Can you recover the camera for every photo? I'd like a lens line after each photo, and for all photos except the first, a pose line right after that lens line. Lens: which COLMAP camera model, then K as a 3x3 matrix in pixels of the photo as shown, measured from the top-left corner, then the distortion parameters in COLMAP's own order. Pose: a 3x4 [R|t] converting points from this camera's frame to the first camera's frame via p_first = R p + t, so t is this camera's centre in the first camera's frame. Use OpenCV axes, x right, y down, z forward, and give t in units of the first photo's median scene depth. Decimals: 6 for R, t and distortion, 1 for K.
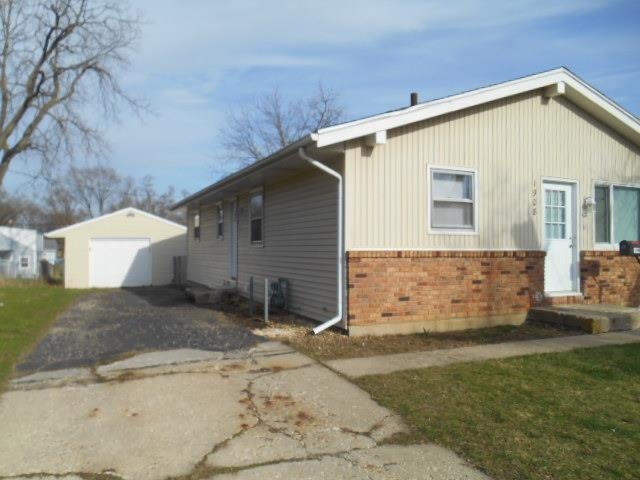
lens RADIAL K [[499.1, 0, 320.0], [0, 499.1, 240.0], [0, 0, 1]] dist [-0.001921, -0.008190]
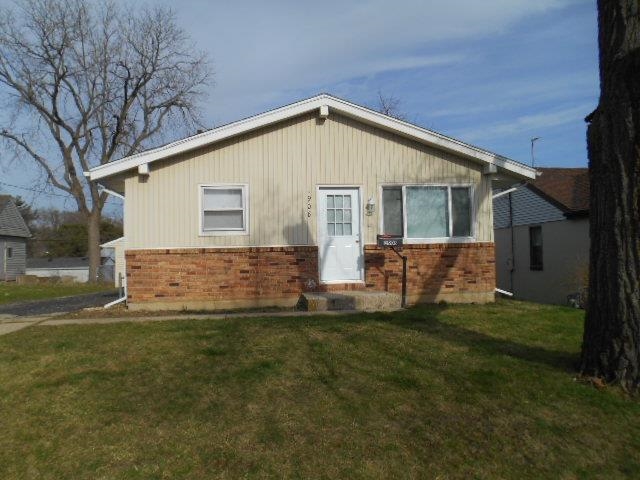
lens RADIAL K [[499.1, 0, 320.0], [0, 499.1, 240.0], [0, 0, 1]] dist [-0.001921, -0.008190]
pose [[0.951621, -0.031529, -0.305653, 0.856198], [0.030163, 0.999503, -0.009190, 0.018949], [0.305790, -0.000474, 0.952099, -0.155197]]
